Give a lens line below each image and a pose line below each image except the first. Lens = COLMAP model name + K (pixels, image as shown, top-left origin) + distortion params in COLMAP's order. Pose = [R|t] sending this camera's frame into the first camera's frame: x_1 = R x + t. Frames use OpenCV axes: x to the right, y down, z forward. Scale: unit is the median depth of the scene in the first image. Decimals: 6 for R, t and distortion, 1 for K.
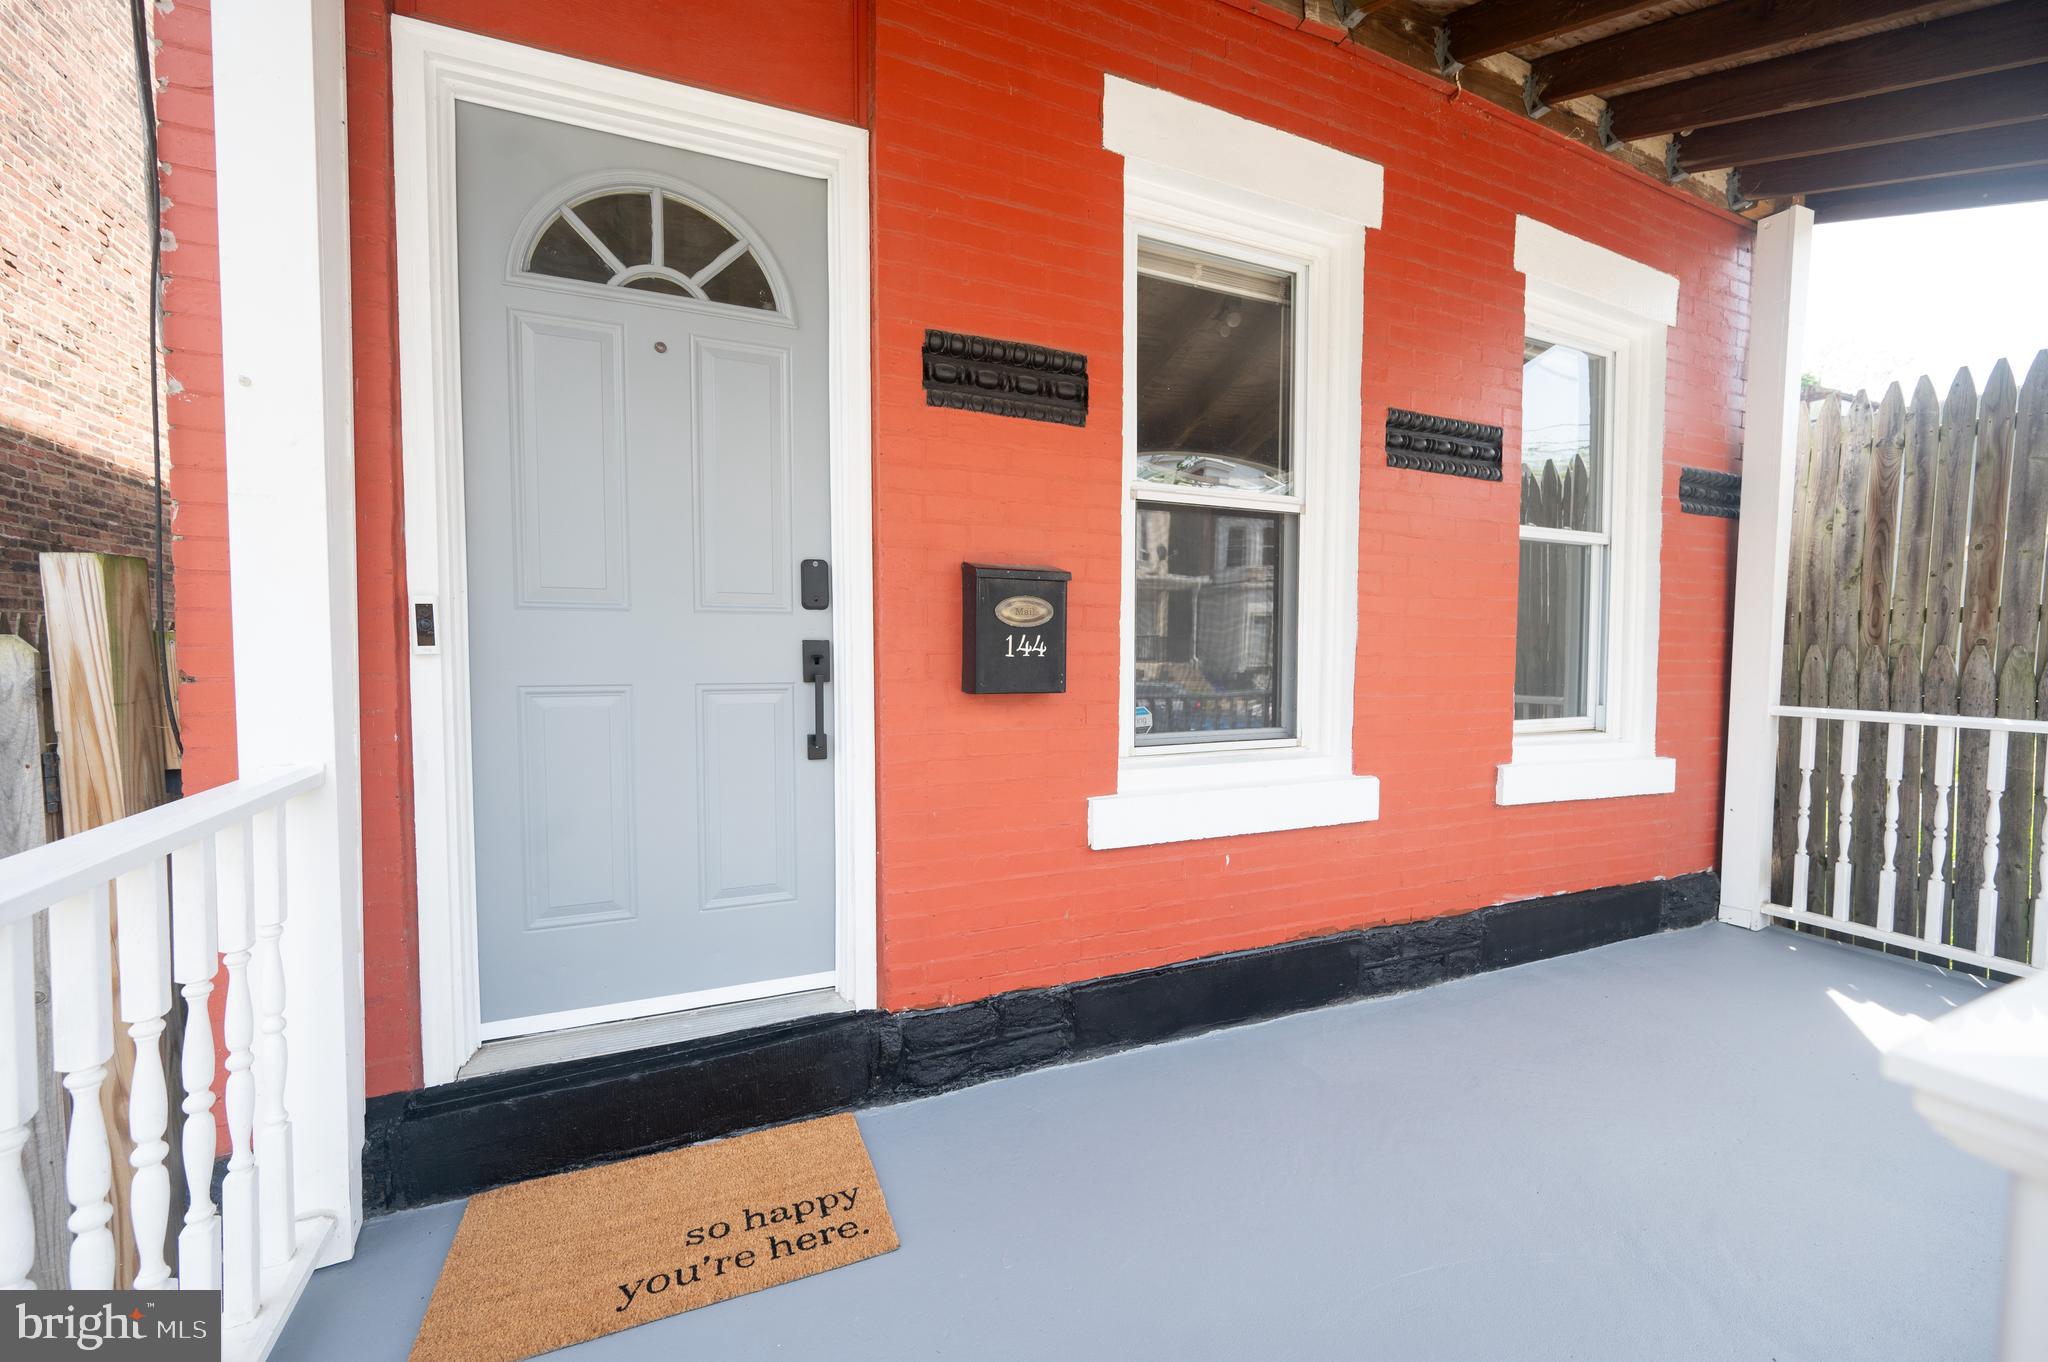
lens RADIAL K [[806.6, 0, 1028.9], [0, 806.6, 690.9], [0, 0, 1]] dist [0.001211, -0.000496]
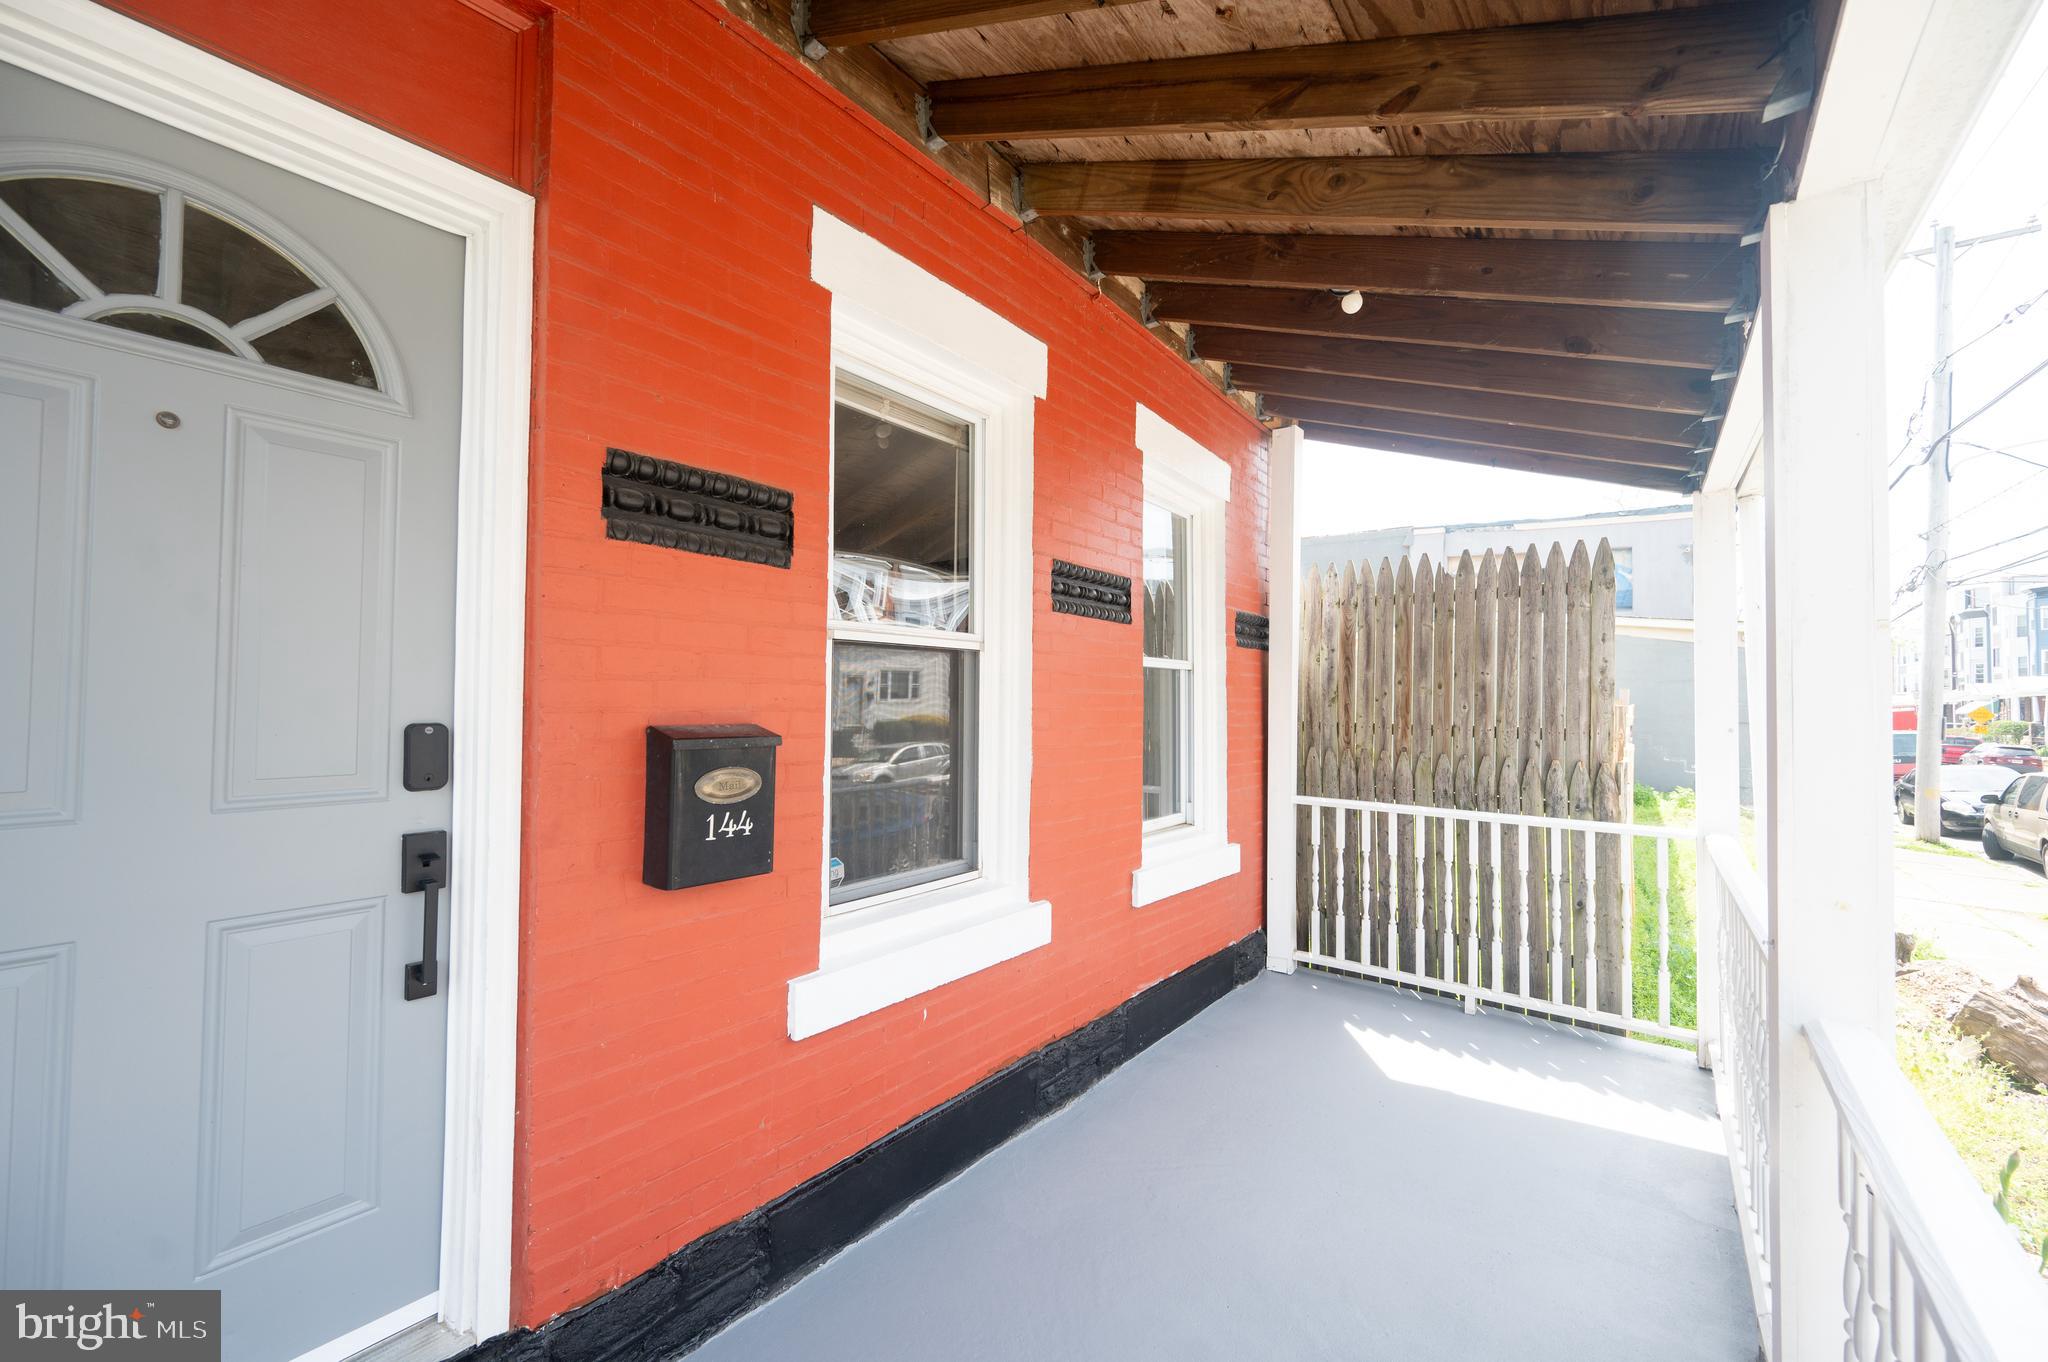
lens RADIAL K [[809.8, 0, 1024.0], [0, 809.8, 681.0], [0, 0, 1]] dist [0.000773, 0.000025]
pose [[0.879335, 0.017618, 0.475878, -0.118669], [0.016129, 0.997640, -0.066738, -0.122771], [-0.475930, 0.066361, 0.876976, 0.072736]]
